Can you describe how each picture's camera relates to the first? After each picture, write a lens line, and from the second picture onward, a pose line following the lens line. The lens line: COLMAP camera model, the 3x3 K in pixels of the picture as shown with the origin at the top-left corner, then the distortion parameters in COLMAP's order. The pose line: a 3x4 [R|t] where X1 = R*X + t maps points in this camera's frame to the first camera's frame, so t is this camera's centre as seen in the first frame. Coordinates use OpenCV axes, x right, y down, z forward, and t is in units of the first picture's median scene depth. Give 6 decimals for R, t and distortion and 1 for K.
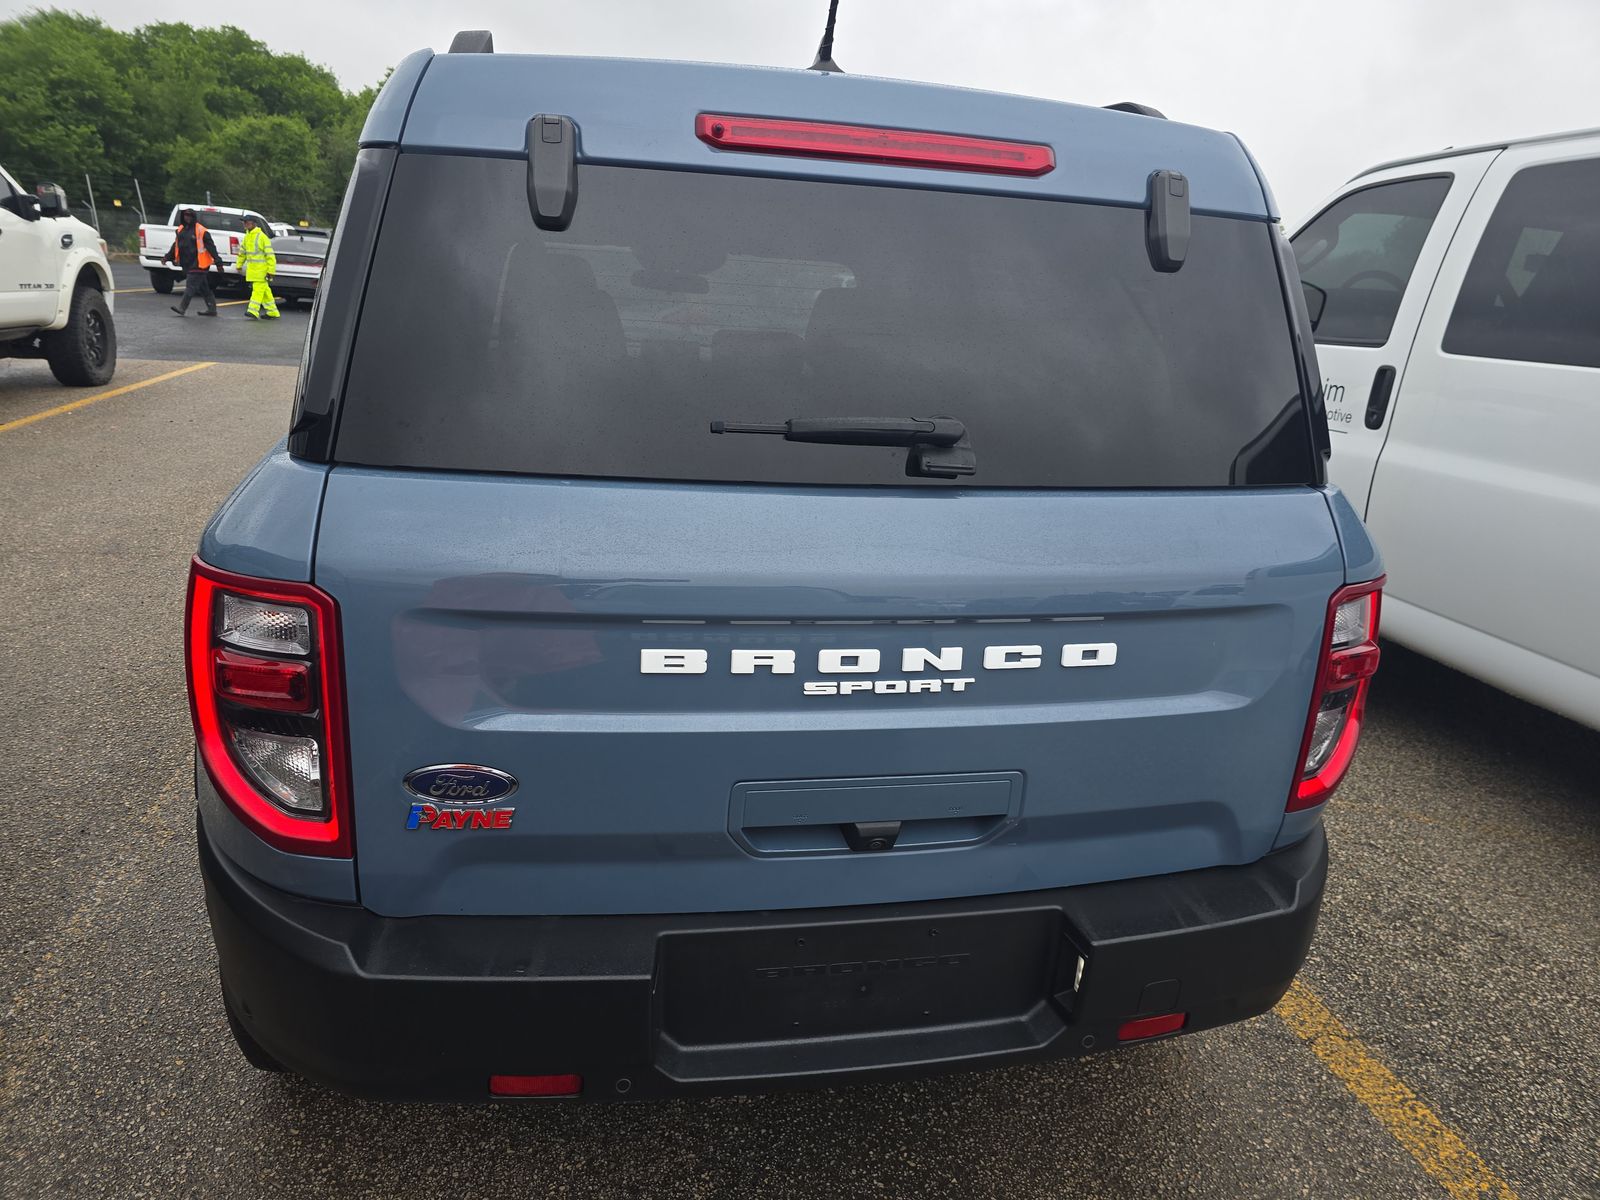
lens RADIAL K [[1055.5, 0, 800.0], [0, 1055.5, 600.0], [0, 0, 1]] dist [0.059930, -0.055031]
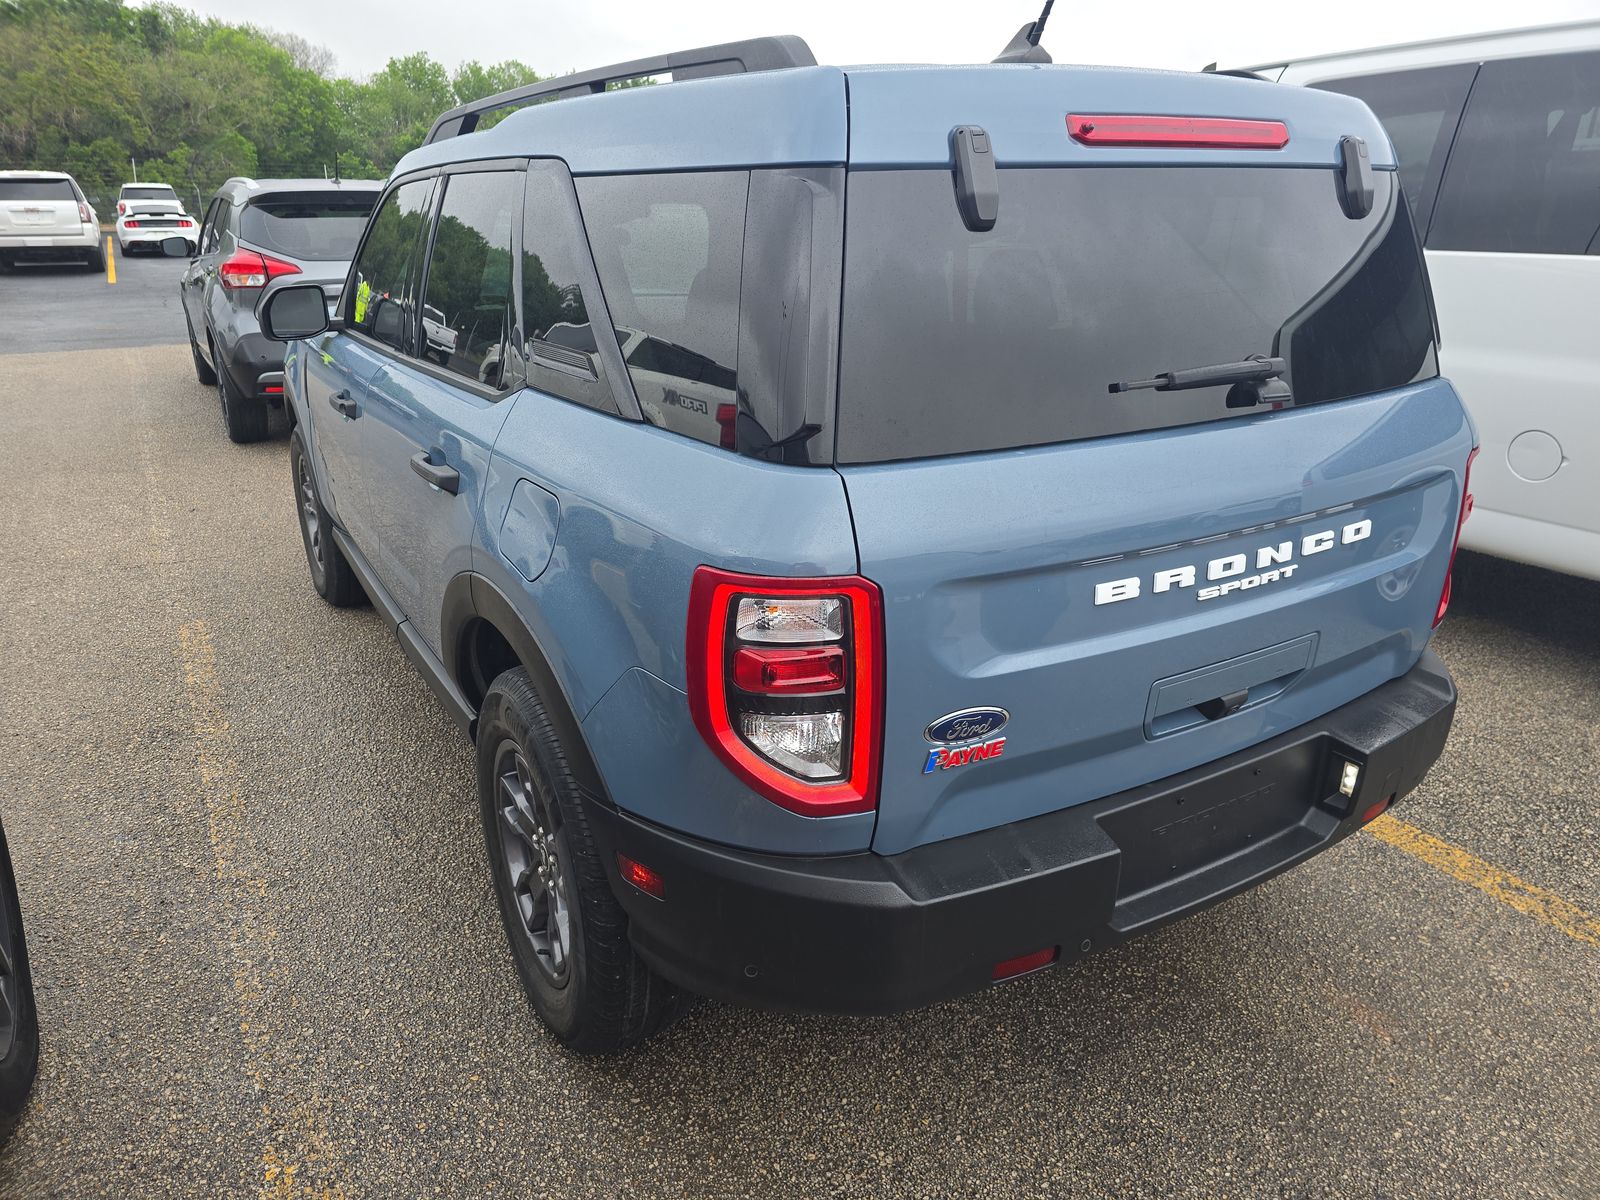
lens RADIAL K [[1055.5, 0, 800.0], [0, 1055.5, 600.0], [0, 0, 1]] dist [0.059930, -0.055031]
pose [[0.946200, -0.171985, 0.274093, -0.494592], [0.150389, 0.983747, 0.098110, -0.064391], [-0.286512, -0.051611, 0.956686, -0.025582]]
